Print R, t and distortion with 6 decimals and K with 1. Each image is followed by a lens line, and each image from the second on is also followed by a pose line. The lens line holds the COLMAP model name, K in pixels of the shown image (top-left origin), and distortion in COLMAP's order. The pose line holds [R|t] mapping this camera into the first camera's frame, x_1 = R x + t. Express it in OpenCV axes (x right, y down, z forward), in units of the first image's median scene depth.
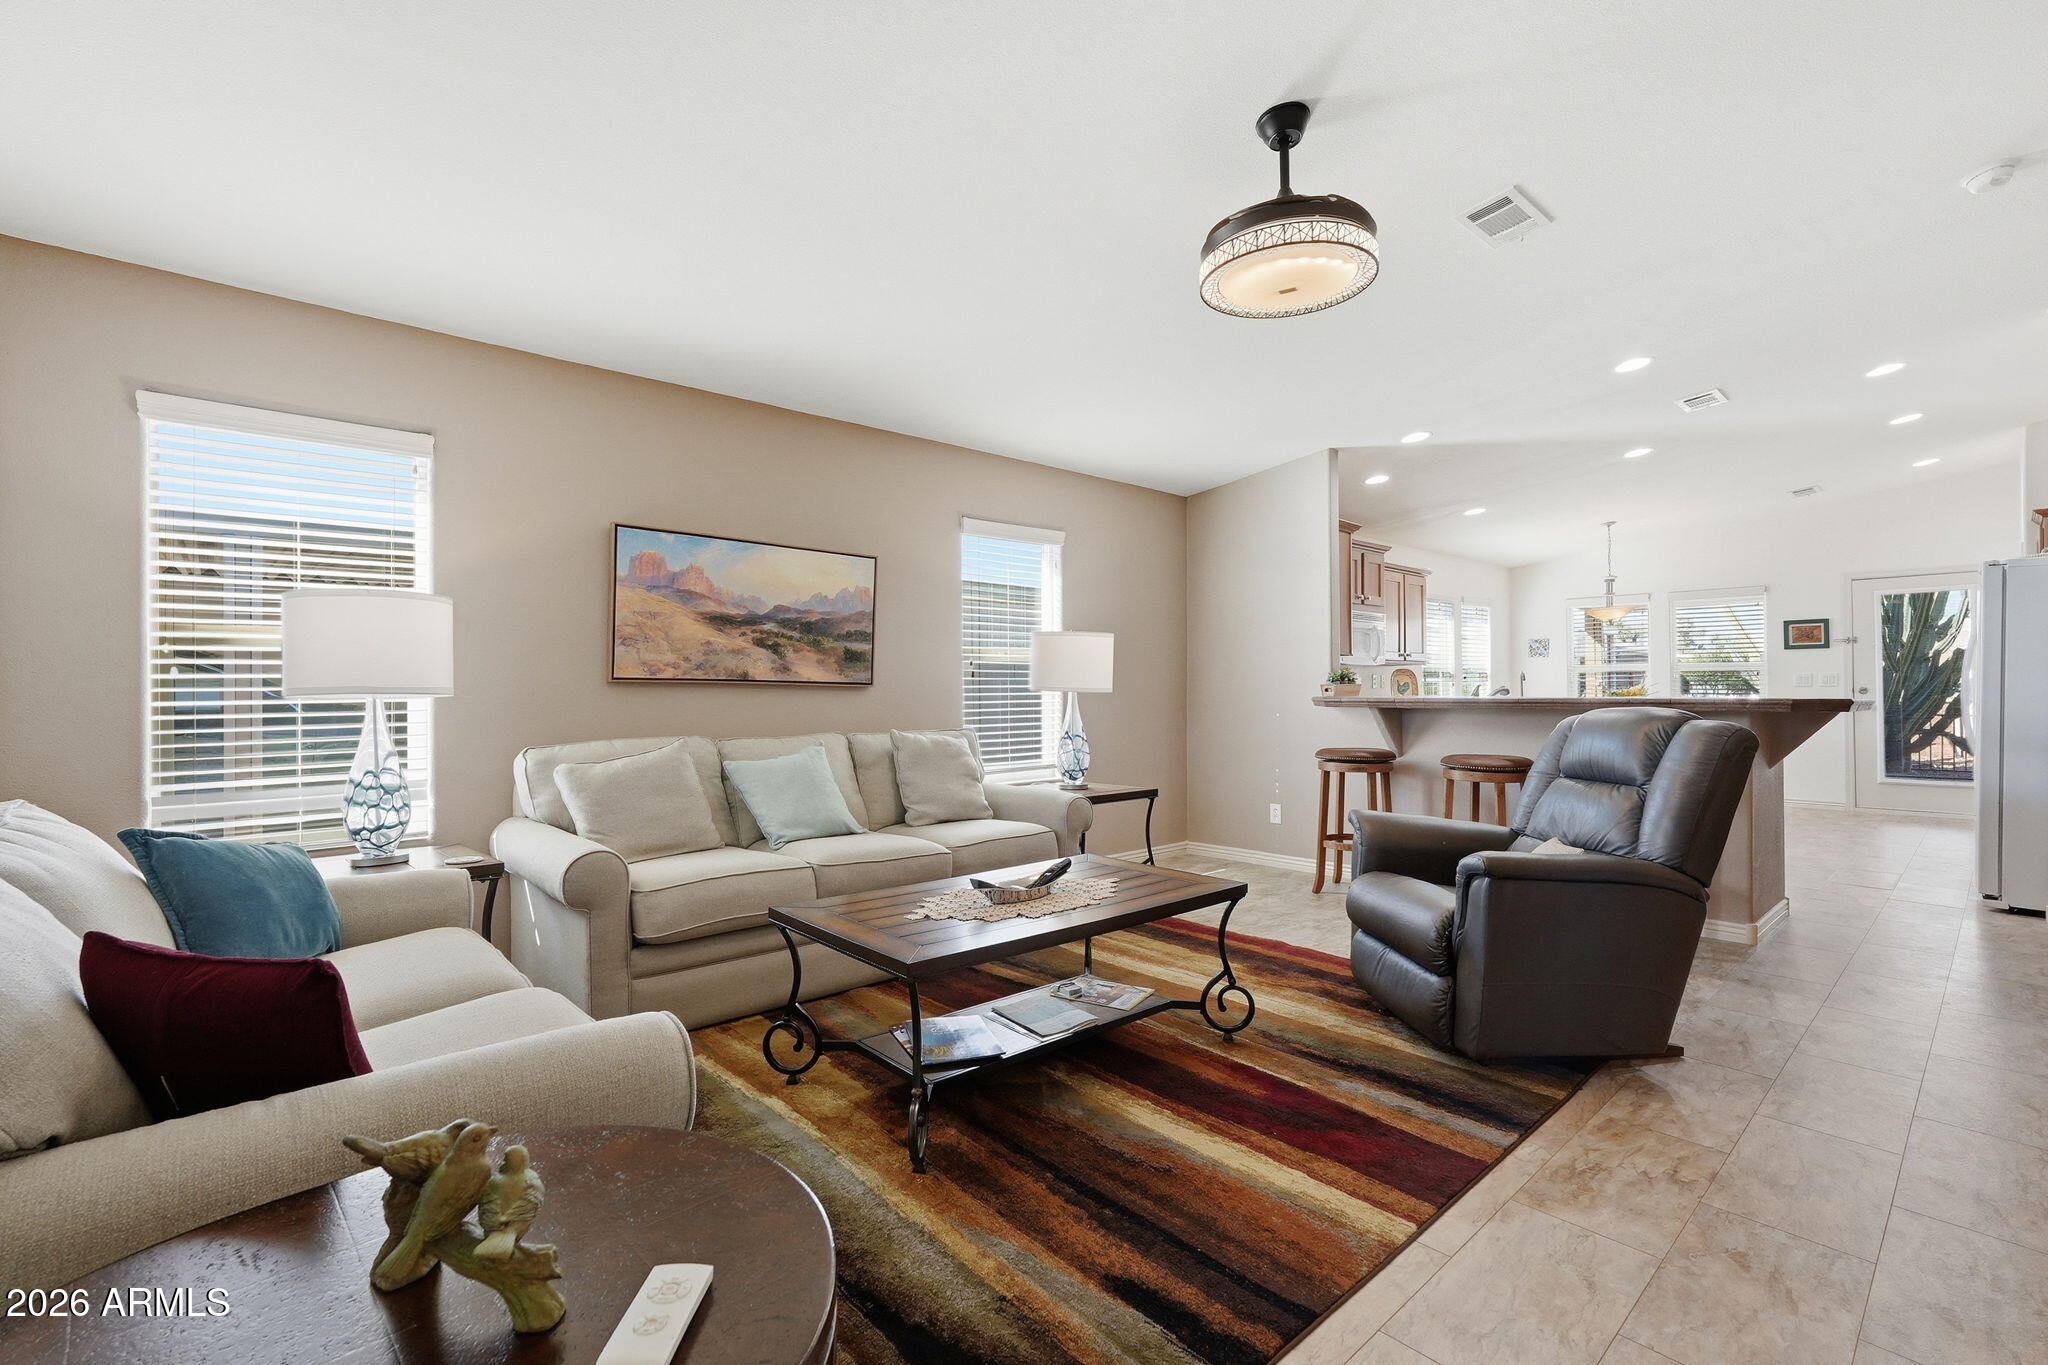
lens RADIAL K [[901.1, 0, 1011.0], [0, 901.1, 676.6], [0, 0, 1]] dist [-0.015927, 0.001251]
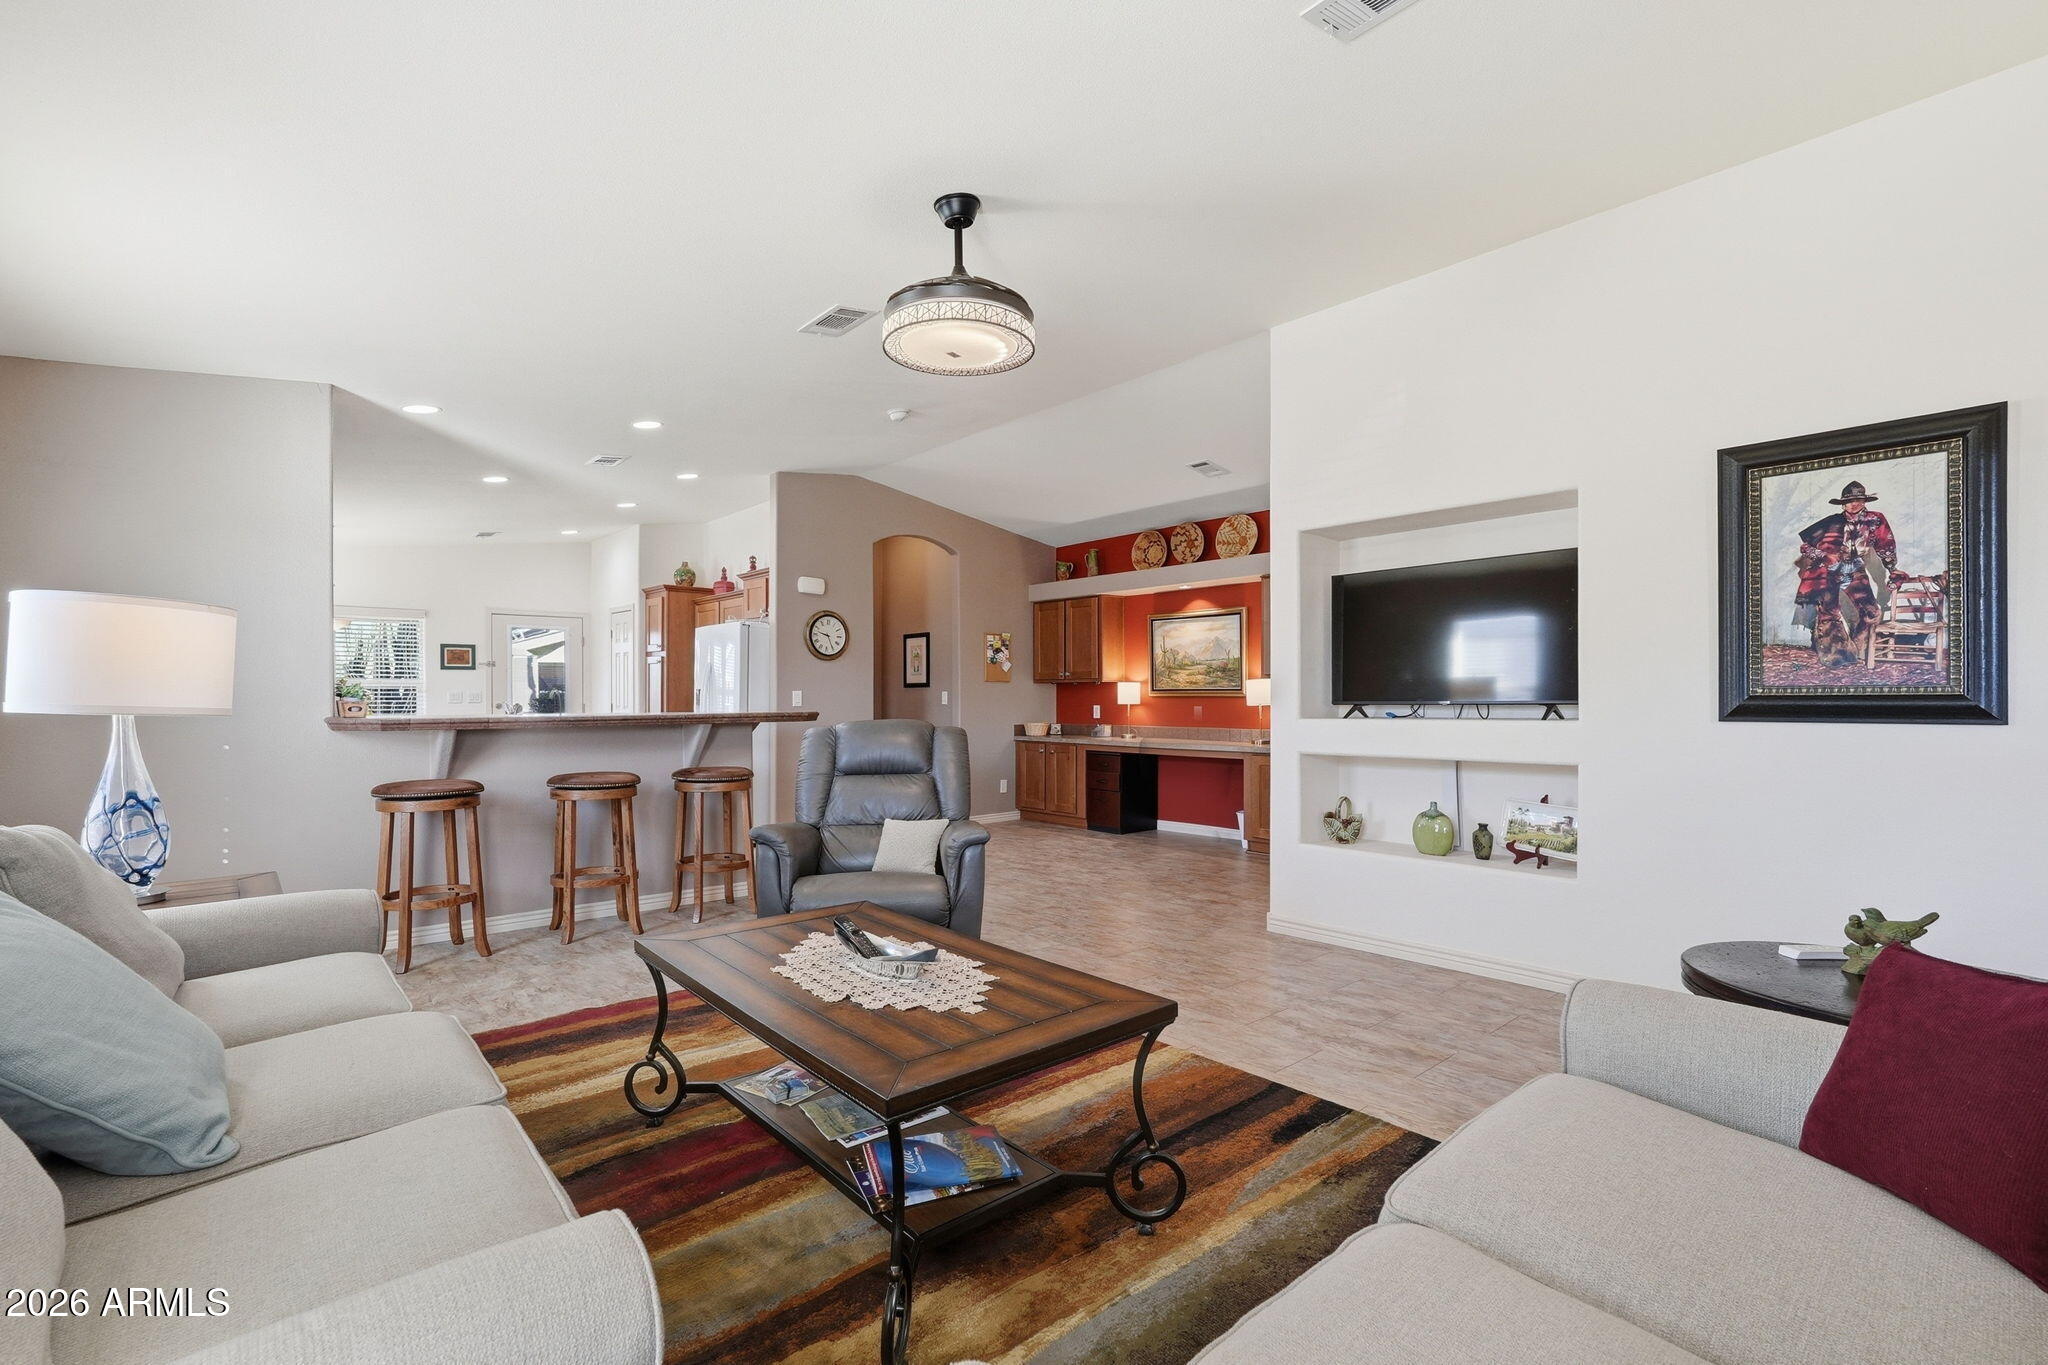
lens RADIAL K [[901.1, 0, 1027.1], [0, 901.1, 690.6], [0, 0, 1]] dist [-0.015927, 0.001251]
pose [[0.002660, 0.013322, 0.999908, -0.274466], [-0.011974, 0.999840, -0.013289, 0.002119], [-0.999925, -0.011938, 0.002819, 0.300320]]
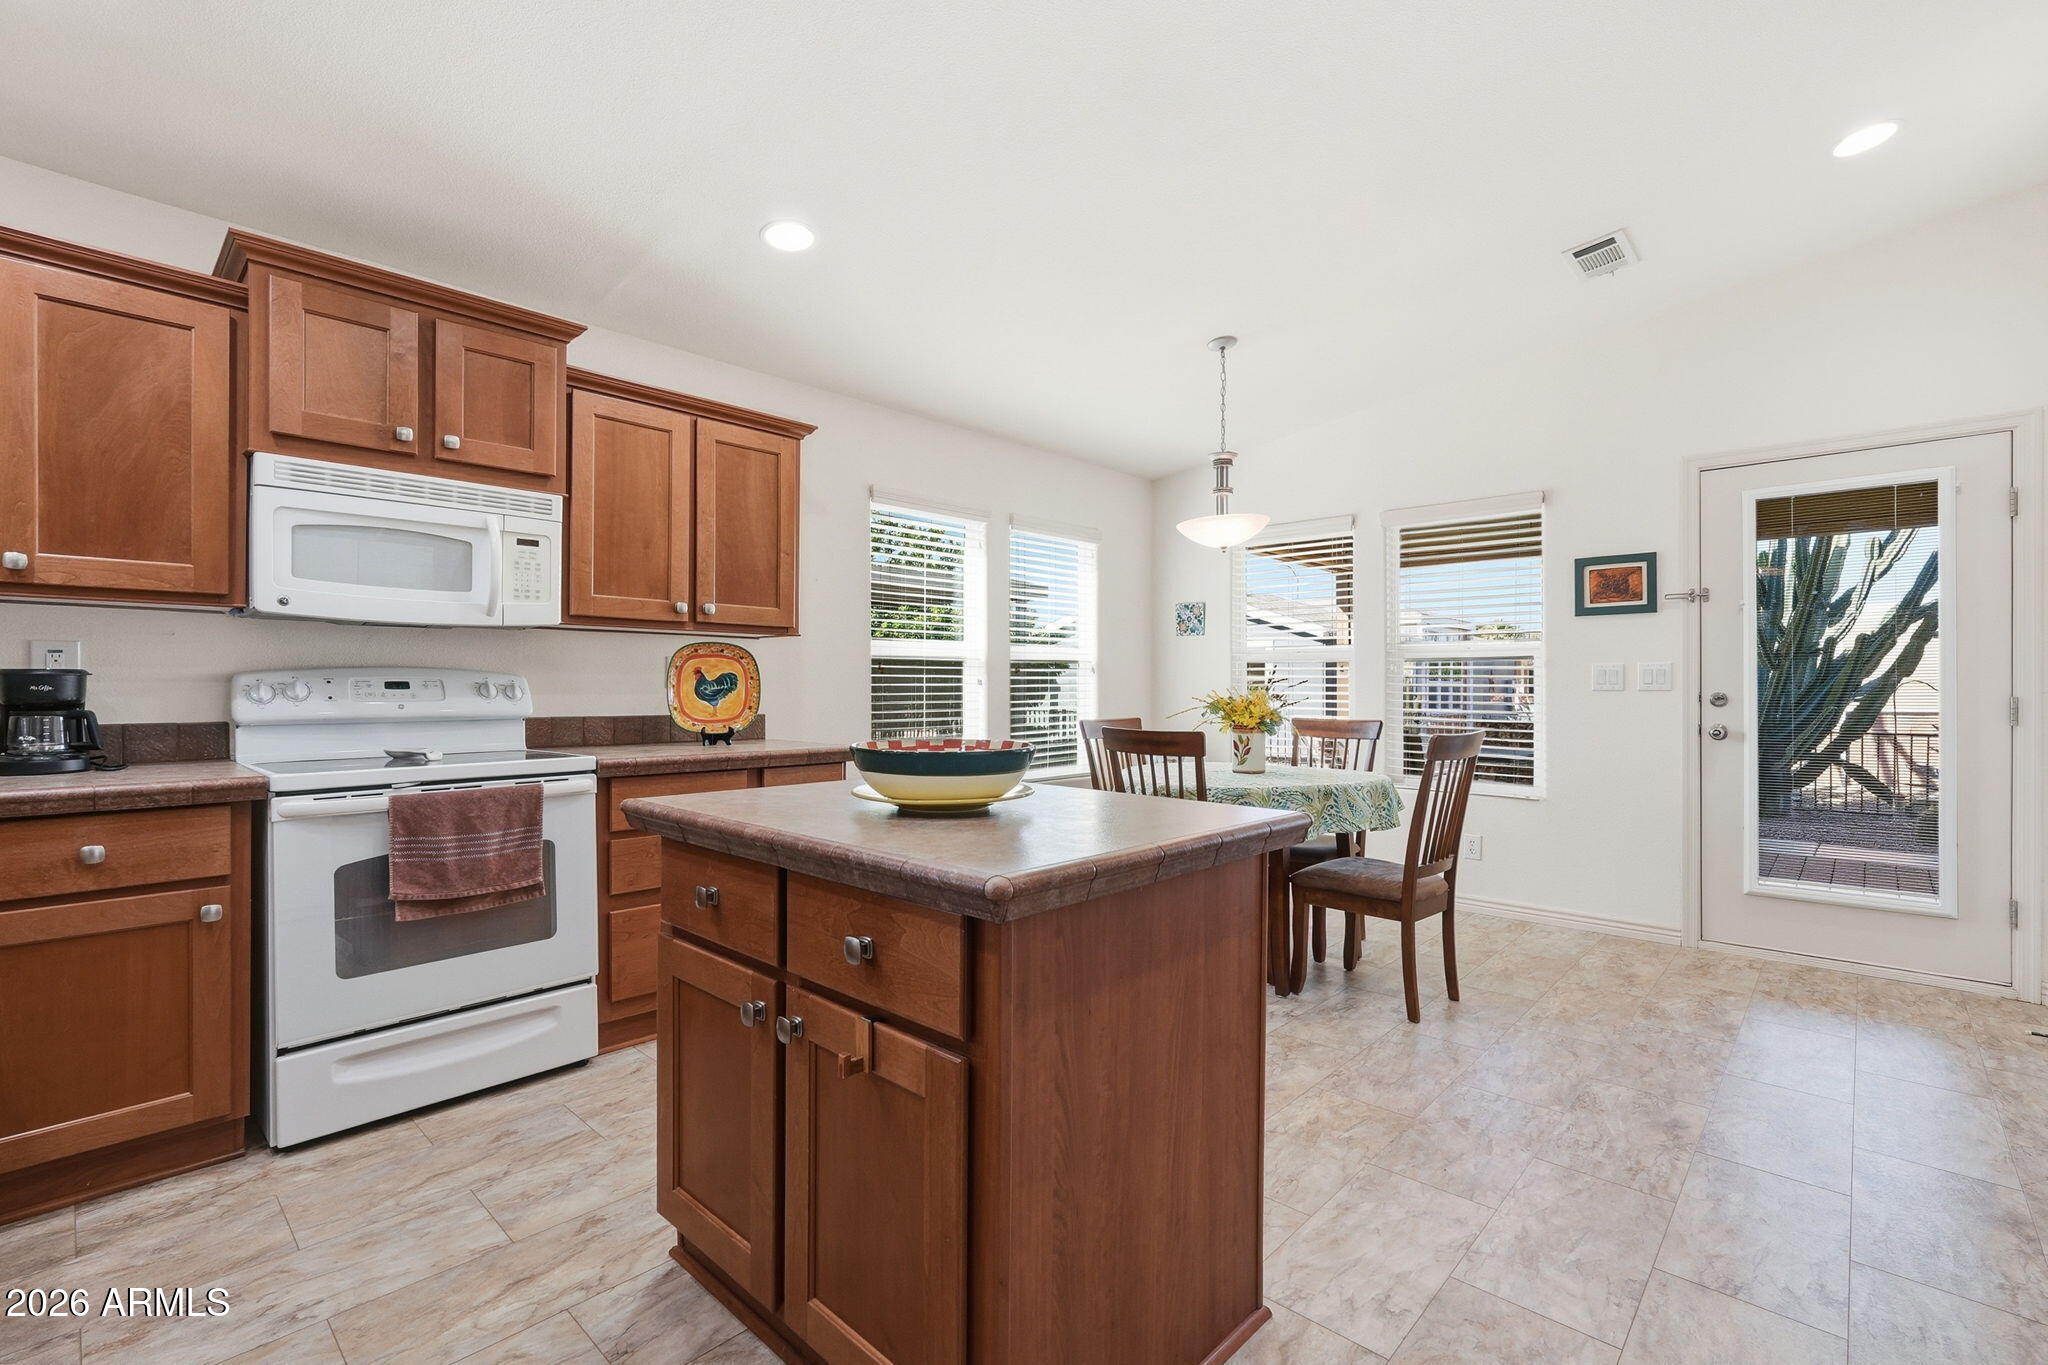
lens RADIAL K [[901.1, 0, 1028.7], [0, 901.1, 687.1], [0, 0, 1]] dist [-0.015927, 0.001251]
pose [[0.995636, 0.007109, 0.093051, 0.580367], [-0.008428, 0.999869, 0.013785, 0.005683], [-0.092940, -0.014510, 0.995566, 0.592574]]
